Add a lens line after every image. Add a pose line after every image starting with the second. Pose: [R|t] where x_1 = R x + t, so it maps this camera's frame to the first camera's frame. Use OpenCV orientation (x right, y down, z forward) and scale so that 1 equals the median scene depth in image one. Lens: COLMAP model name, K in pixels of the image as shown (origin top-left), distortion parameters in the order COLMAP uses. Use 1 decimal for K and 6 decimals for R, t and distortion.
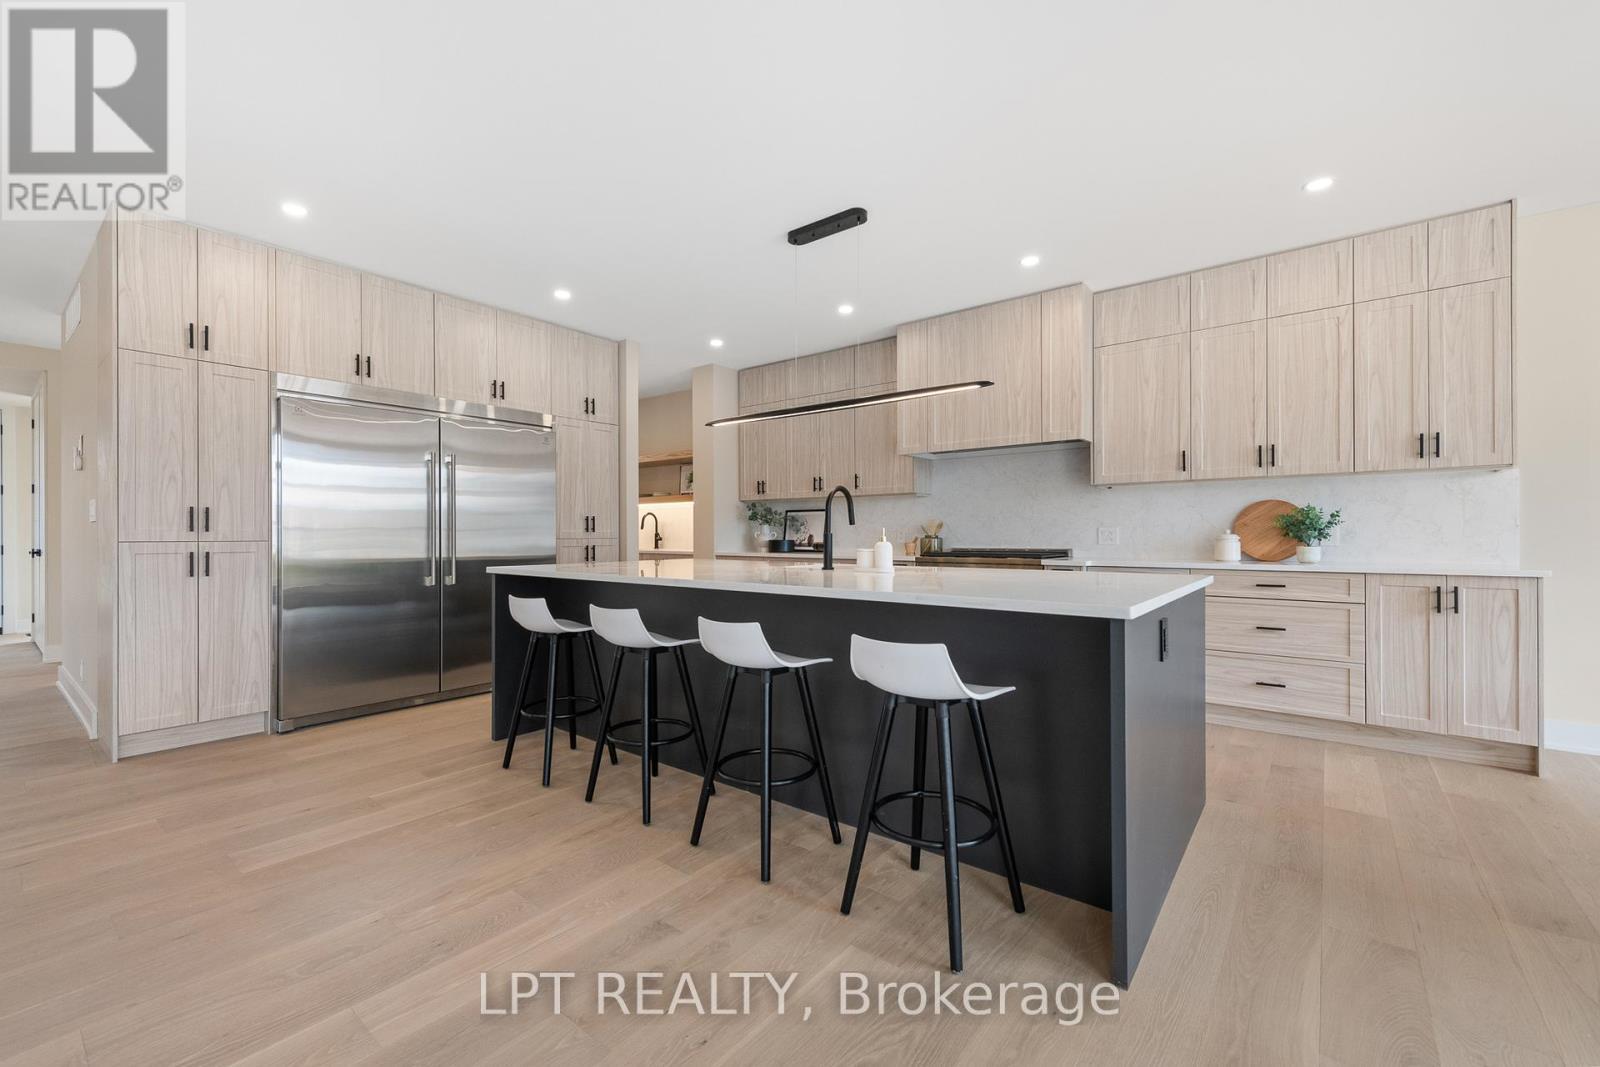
lens RADIAL K [[649.8, 0, 802.1], [0, 649.8, 532.6], [0, 0, 1]] dist [0.012459, -0.002111]
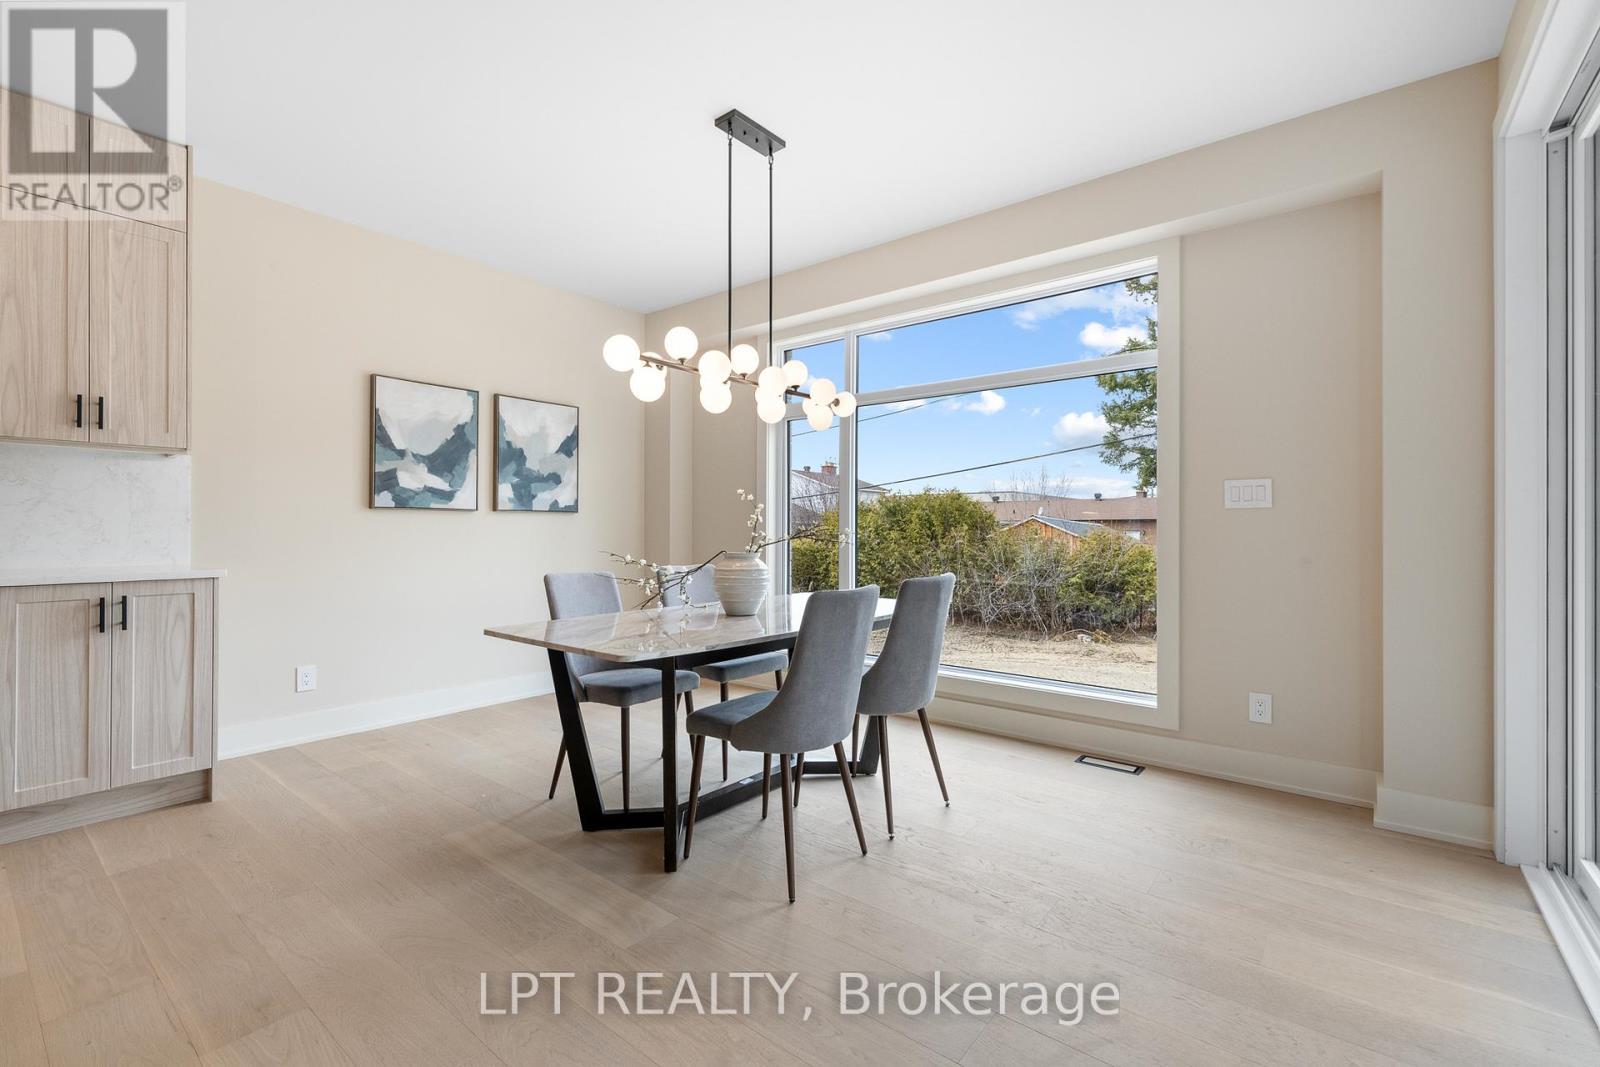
lens RADIAL K [[697.6, 0, 803.8], [0, 697.6, 527.5], [0, 0, 1]] dist [0.002799, -0.000153]
pose [[-0.002777, 0.004757, 0.999985, 0.153894], [-0.006899, 0.999965, -0.004776, -0.001002], [-0.999972, -0.006912, -0.002744, 0.186050]]
